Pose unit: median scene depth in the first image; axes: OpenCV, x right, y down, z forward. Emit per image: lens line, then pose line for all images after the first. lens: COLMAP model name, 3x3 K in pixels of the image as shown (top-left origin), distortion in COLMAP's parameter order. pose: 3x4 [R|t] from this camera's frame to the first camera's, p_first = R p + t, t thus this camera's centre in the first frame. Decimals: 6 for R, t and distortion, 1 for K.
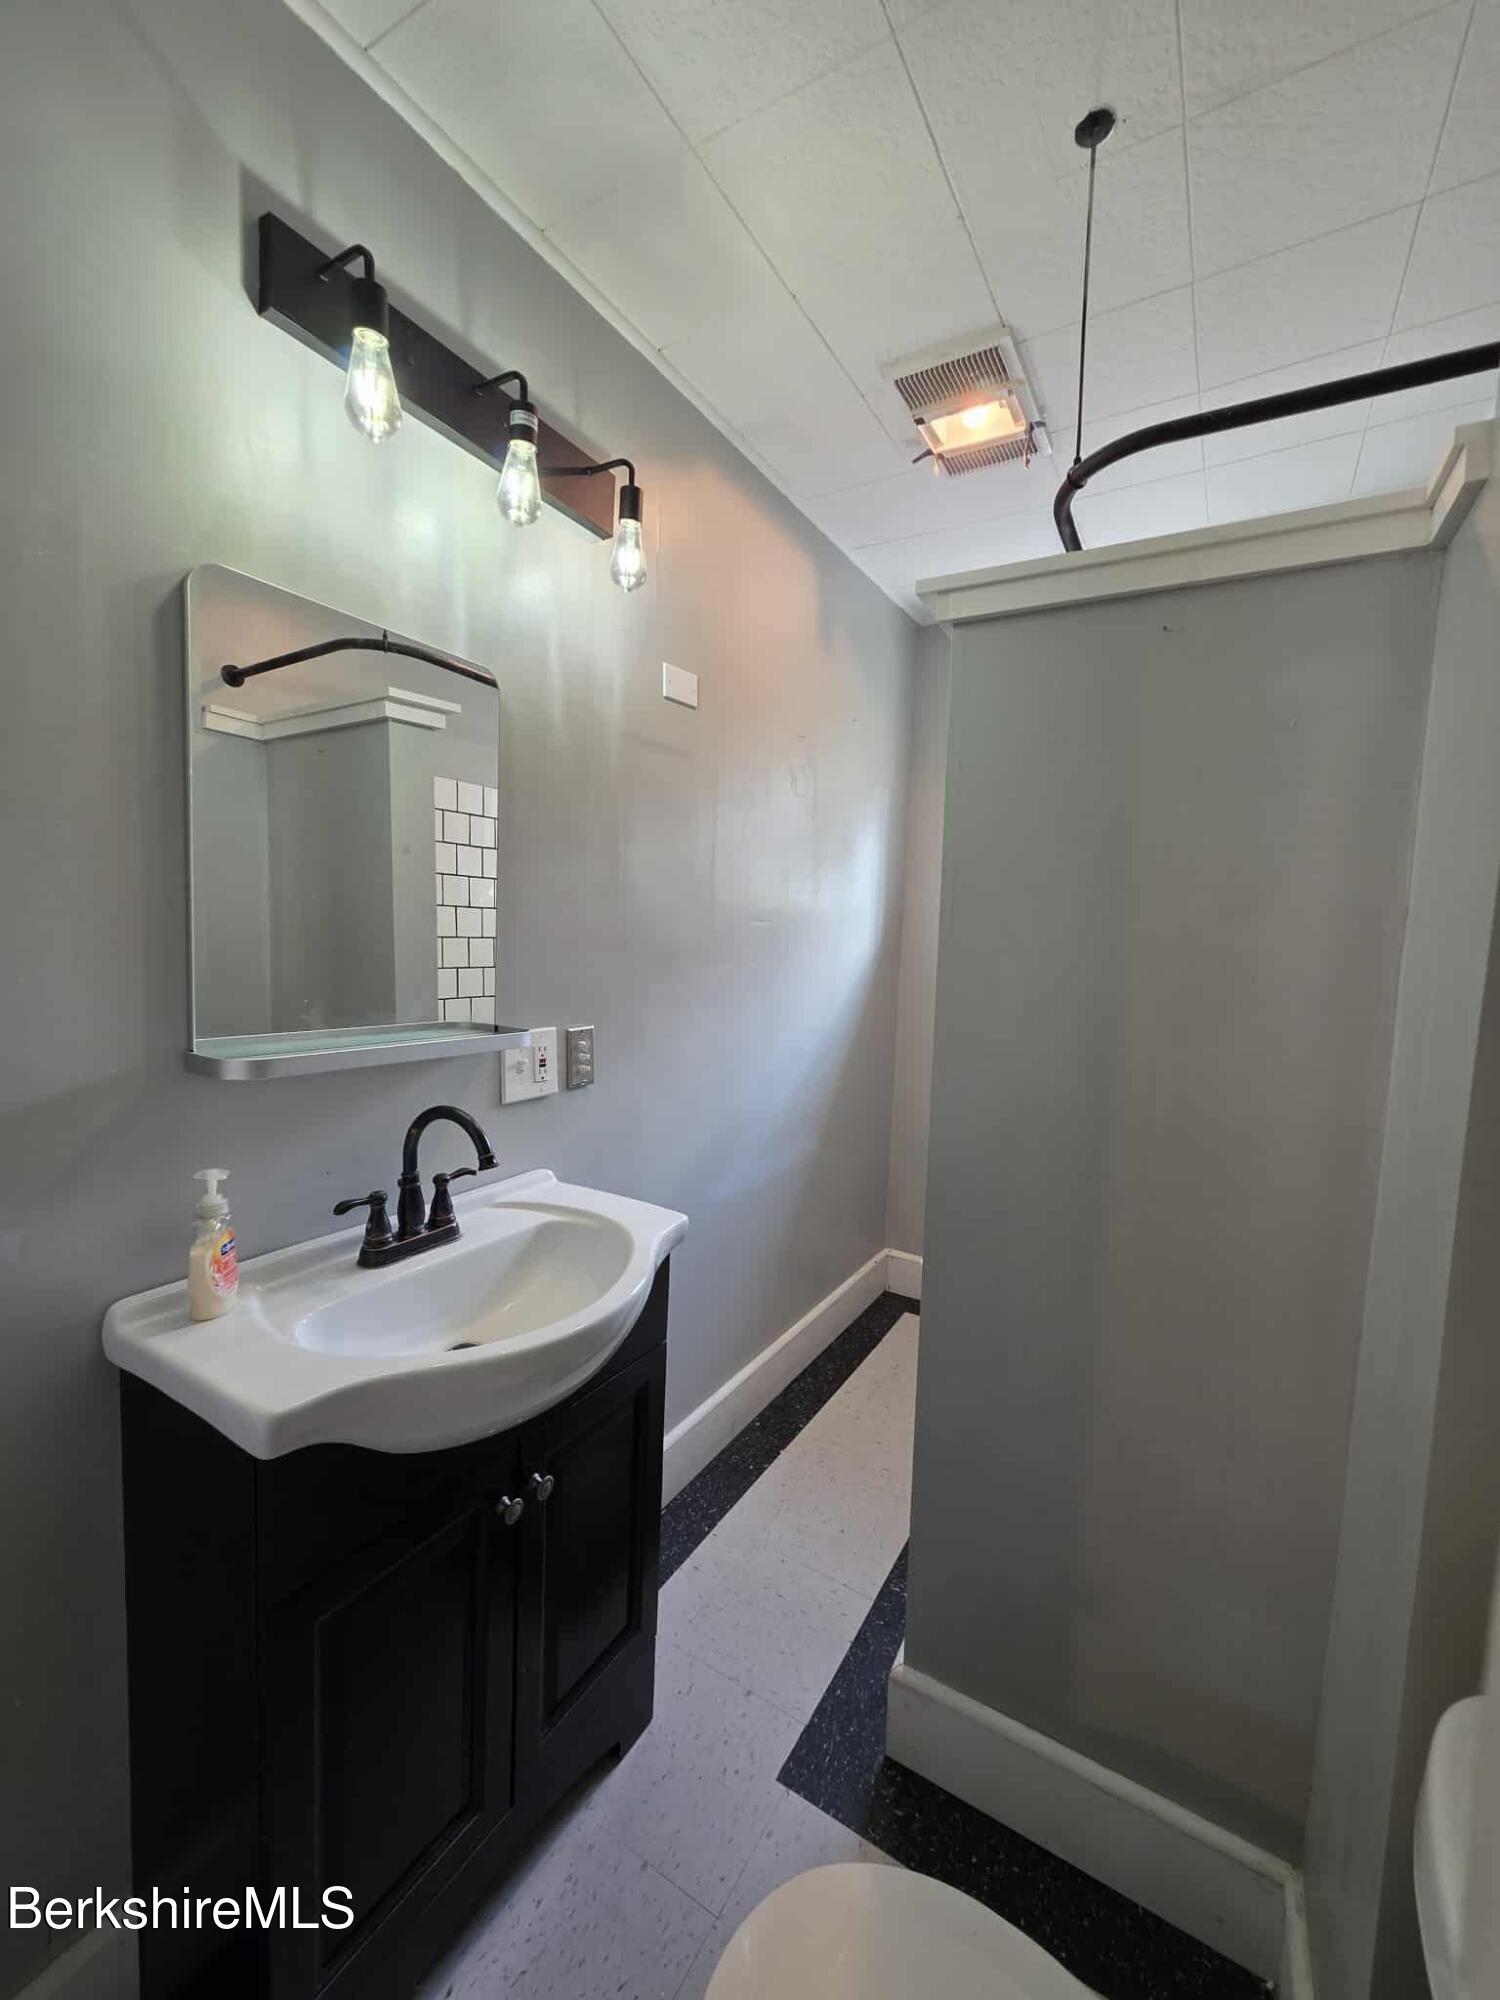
lens RADIAL K [[798.8, 0, 750.0], [0, 798.8, 1000.0], [0, 0, 1]] dist [0.006766, -0.000135]
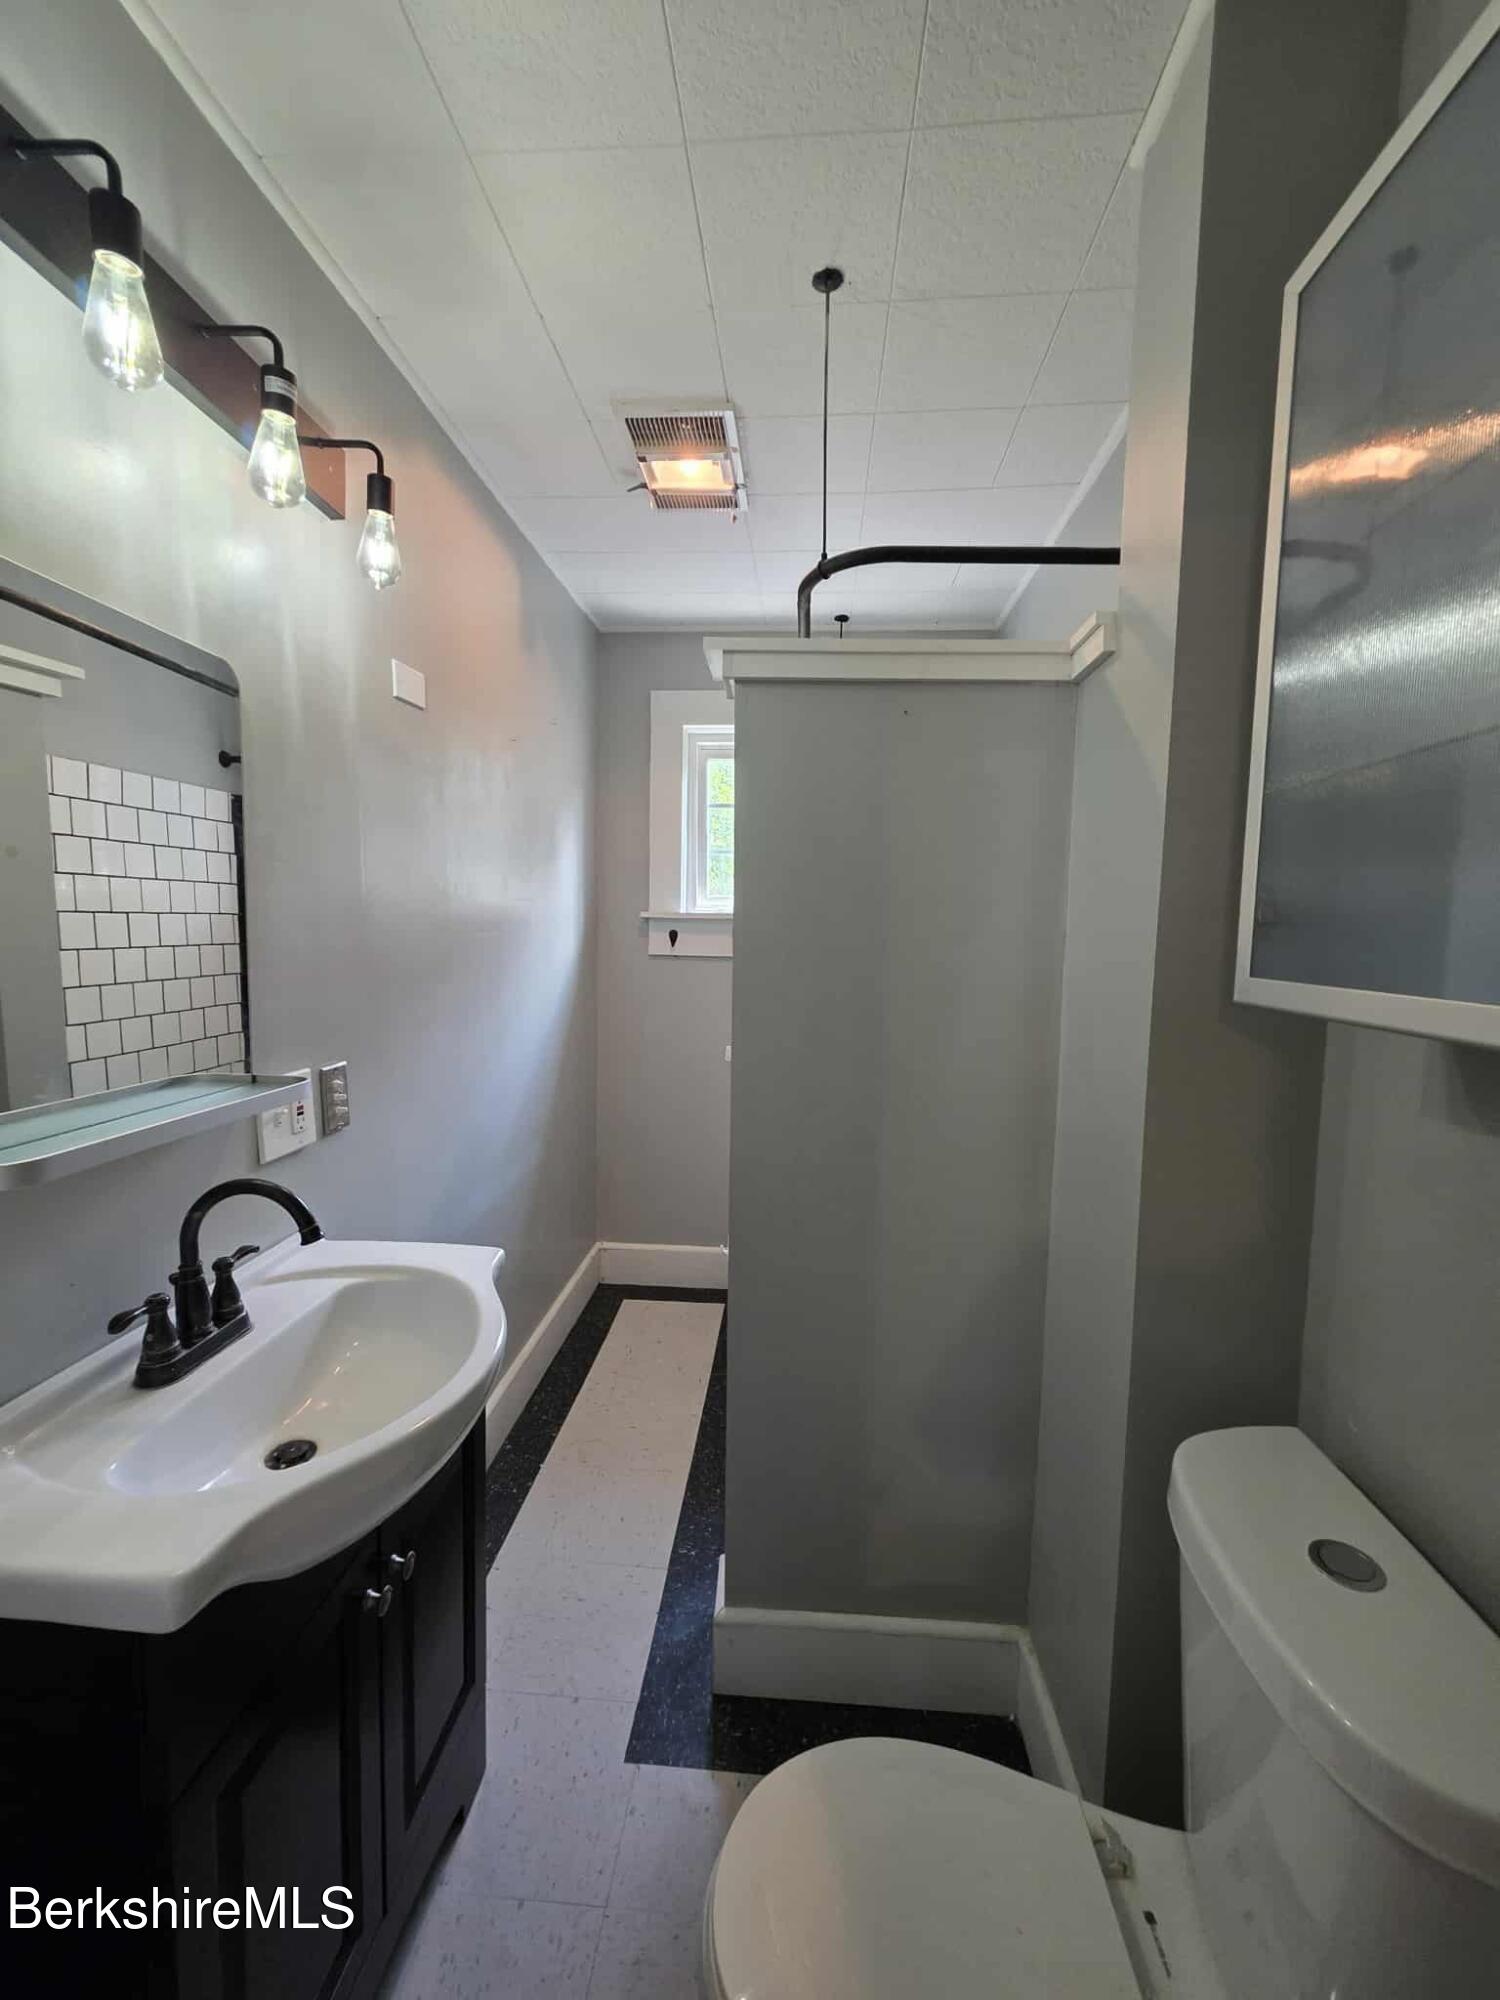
lens RADIAL K [[809.2, 0, 756.0], [0, 809.2, 996.2], [0, 0, 1]] dist [0.006482, 0.000169]
pose [[0.891331, -0.060872, 0.449247, -0.224453], [0.053576, 0.998144, 0.028949, -0.050466], [-0.450176, -0.001734, 0.892938, -0.026204]]
